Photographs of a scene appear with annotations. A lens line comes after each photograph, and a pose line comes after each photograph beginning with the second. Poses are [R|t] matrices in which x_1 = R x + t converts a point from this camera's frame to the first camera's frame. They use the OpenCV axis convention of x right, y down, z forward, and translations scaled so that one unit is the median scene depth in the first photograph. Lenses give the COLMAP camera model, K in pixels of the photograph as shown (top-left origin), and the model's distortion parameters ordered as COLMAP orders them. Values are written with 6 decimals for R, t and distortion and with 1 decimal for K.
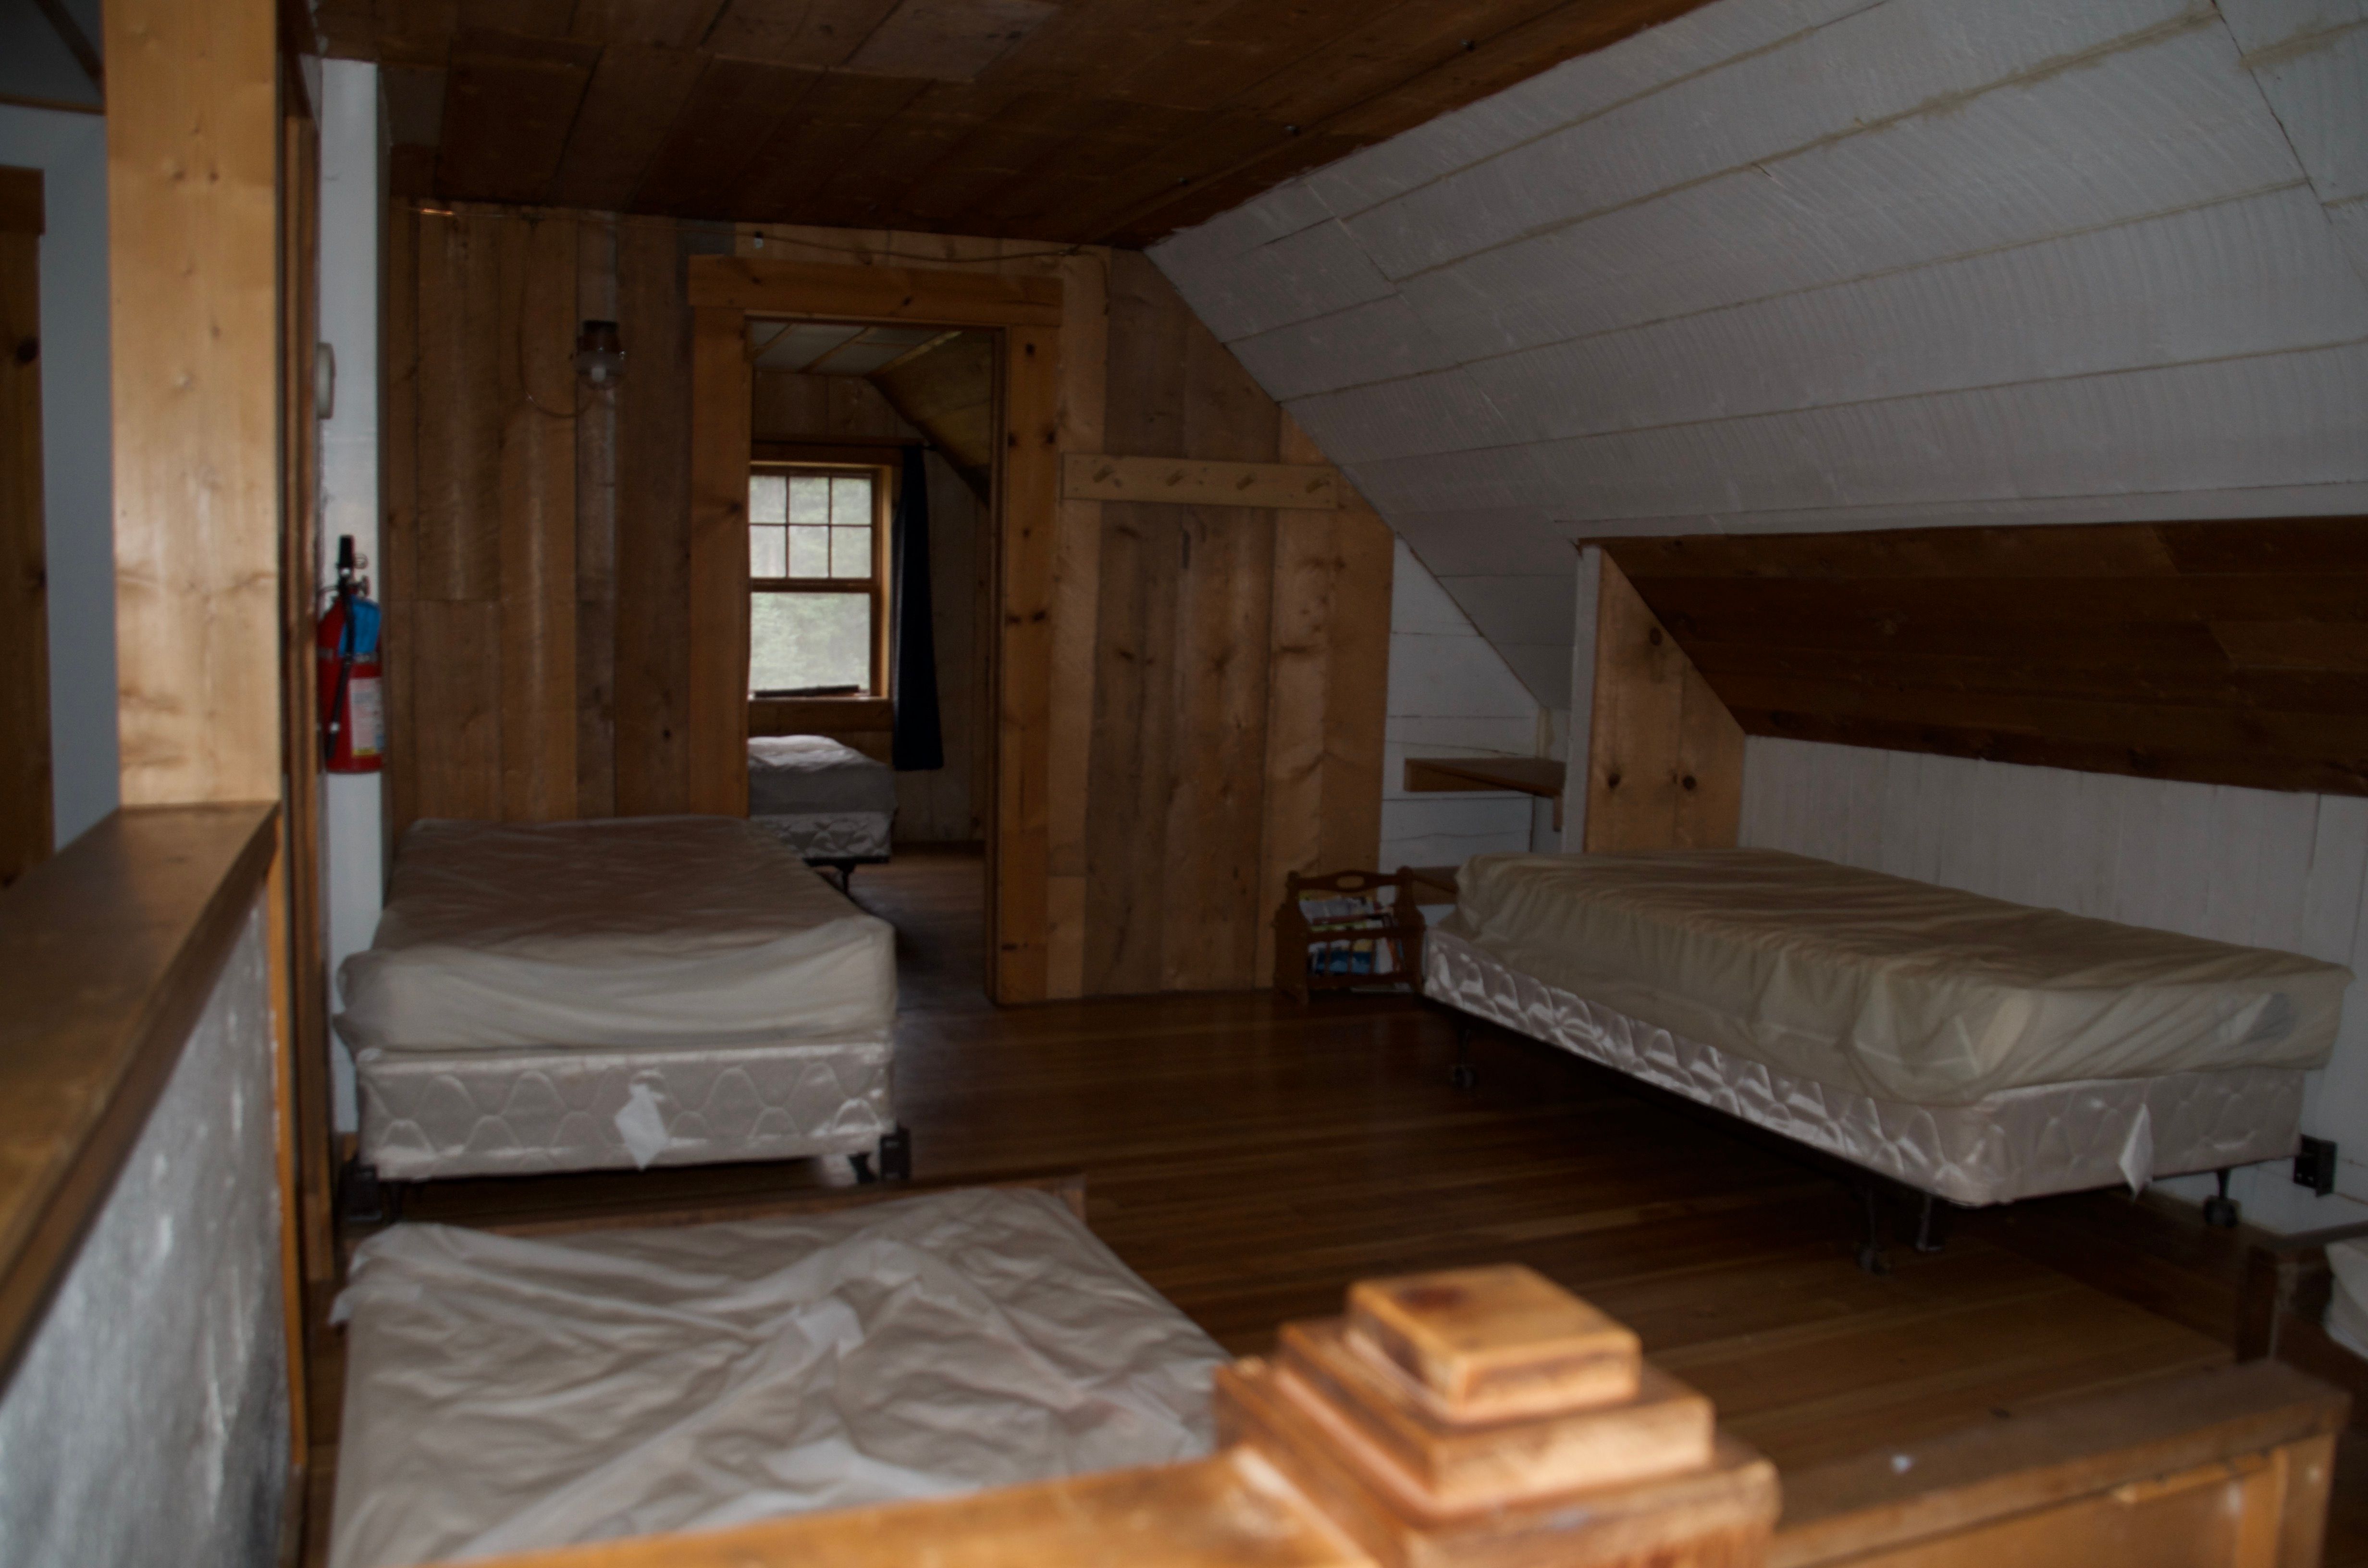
lens RADIAL K [[1888.3, 0, 1197.5], [0, 1888.3, 797.7], [0, 0, 1]] dist [-0.170062, 0.139822]
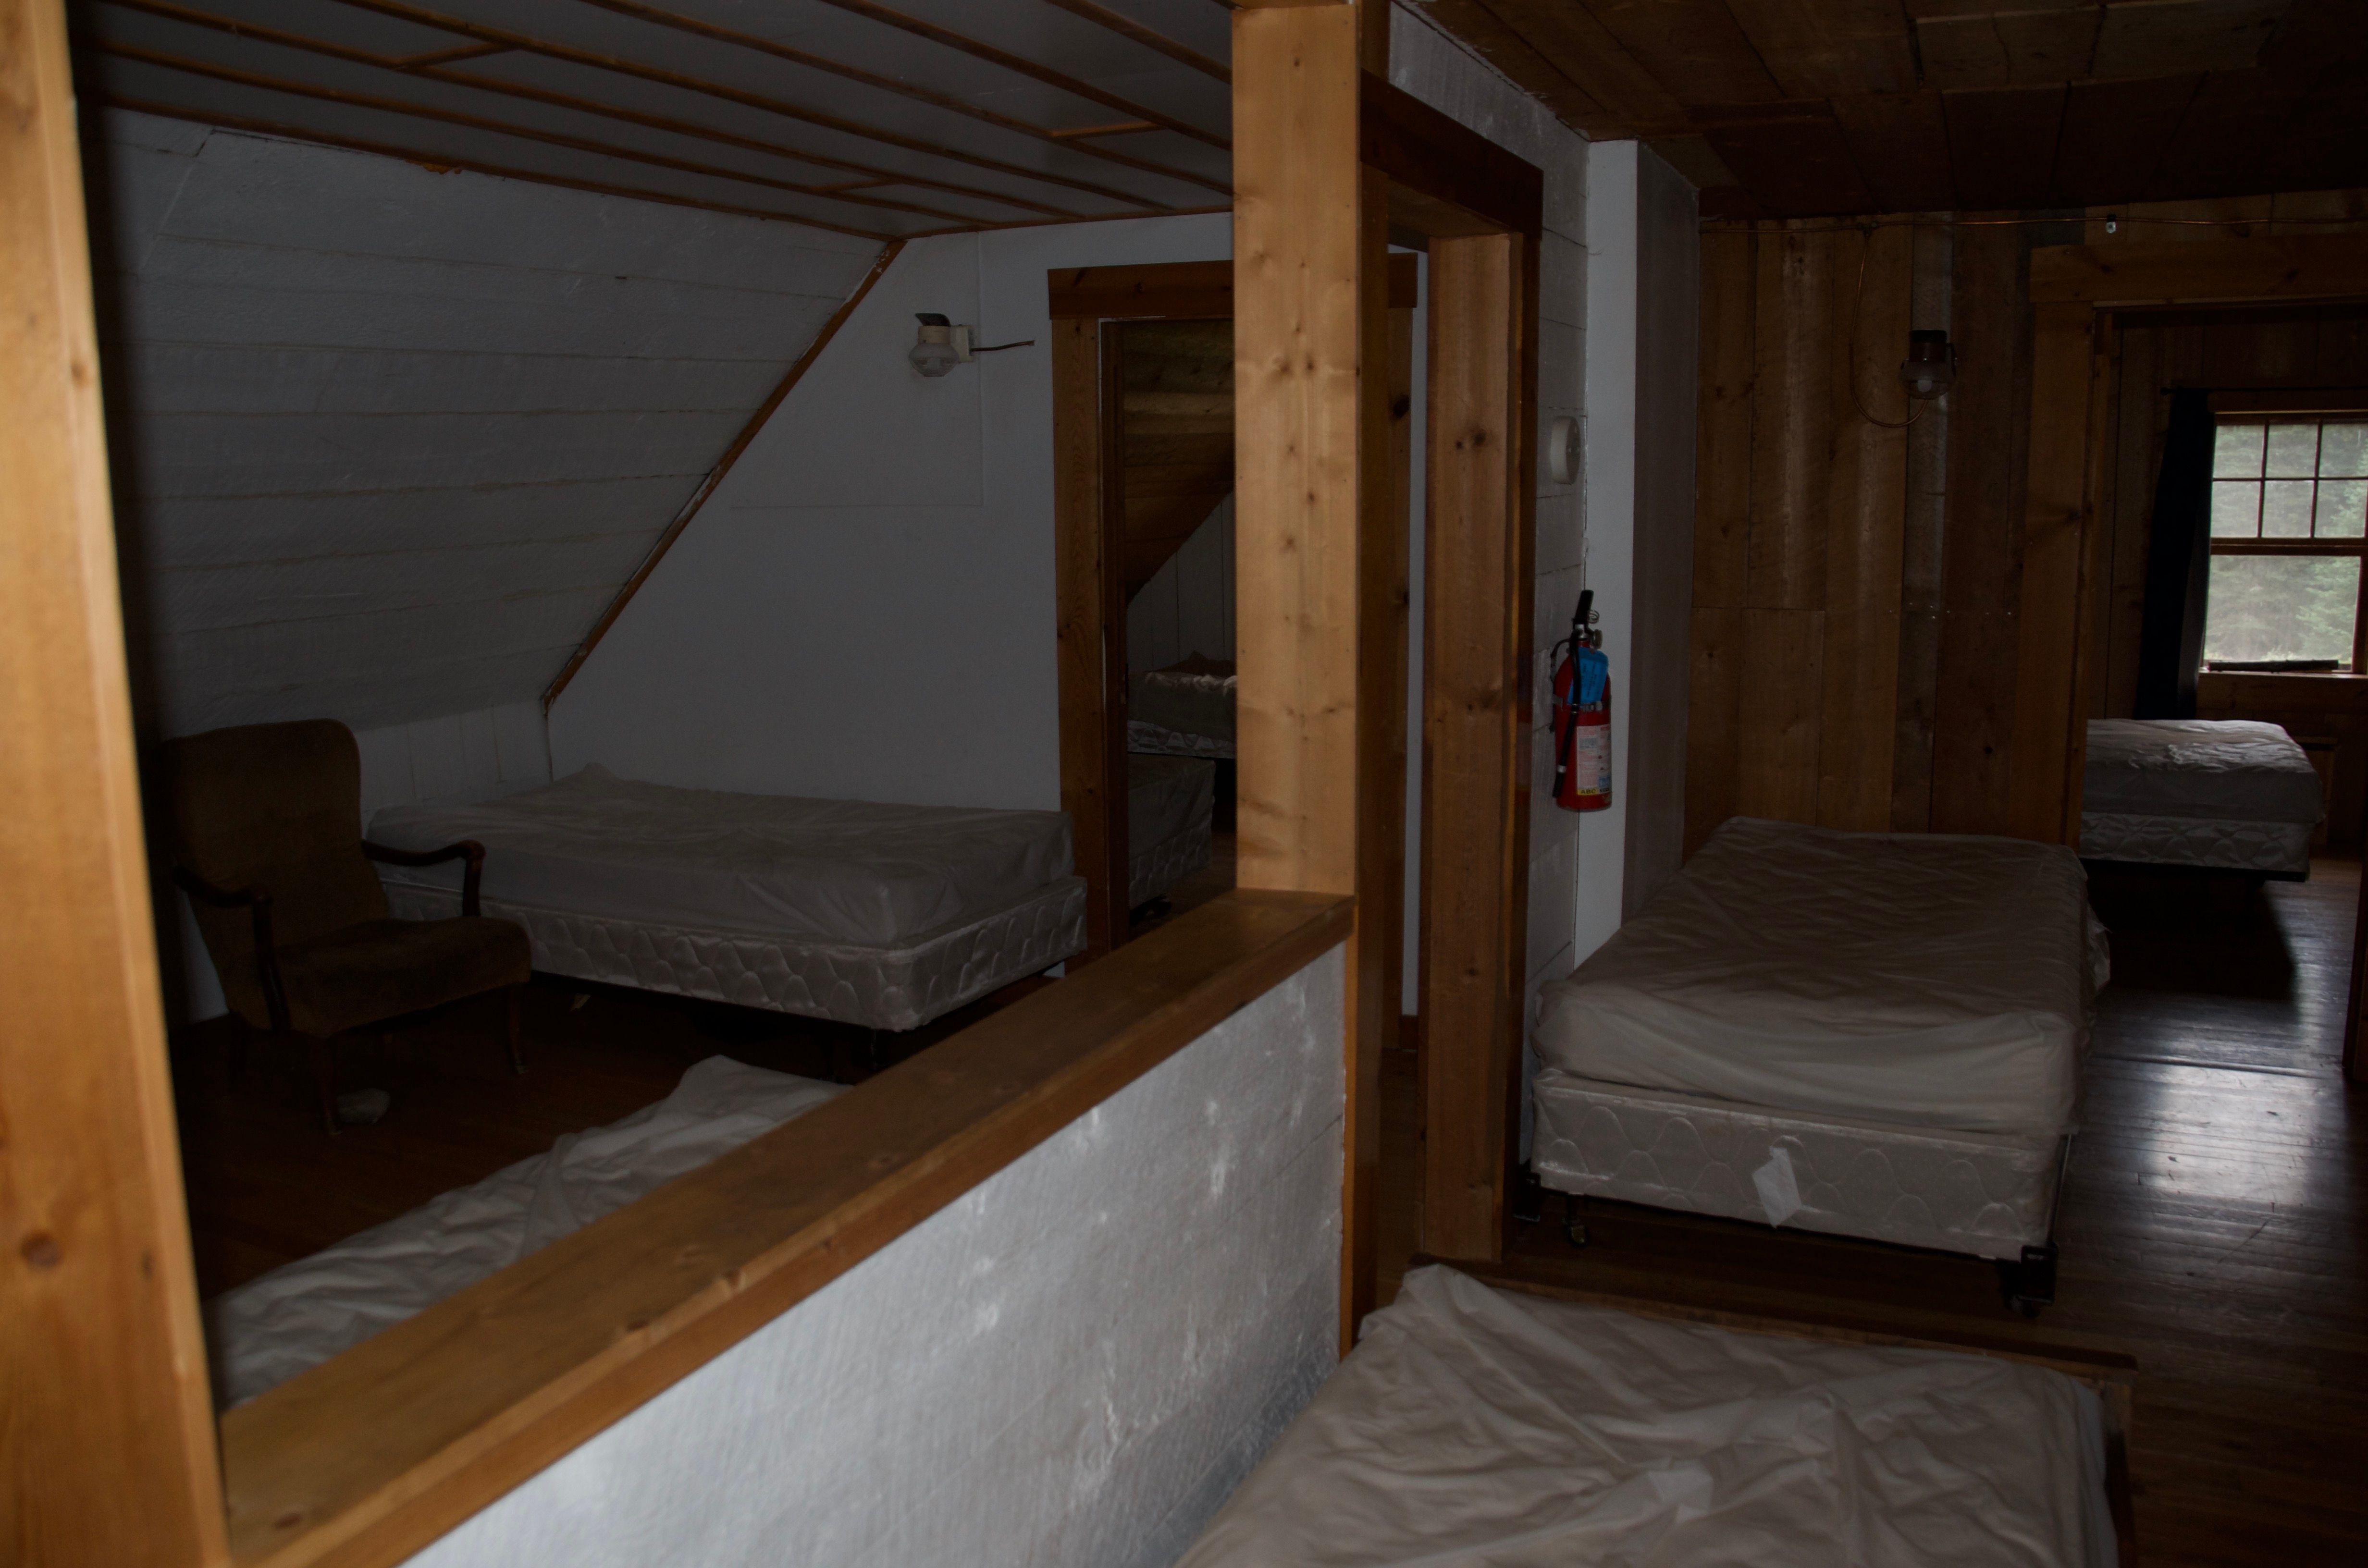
lens RADIAL K [[1888.3, 0, 1197.5], [0, 1888.3, 797.7], [0, 0, 1]] dist [-0.170062, 0.139822]
pose [[0.686871, 0.094386, -0.720625, 0.133612], [-0.051839, 0.995368, 0.080960, -0.070372], [0.724929, -0.018253, 0.688582, 0.045654]]
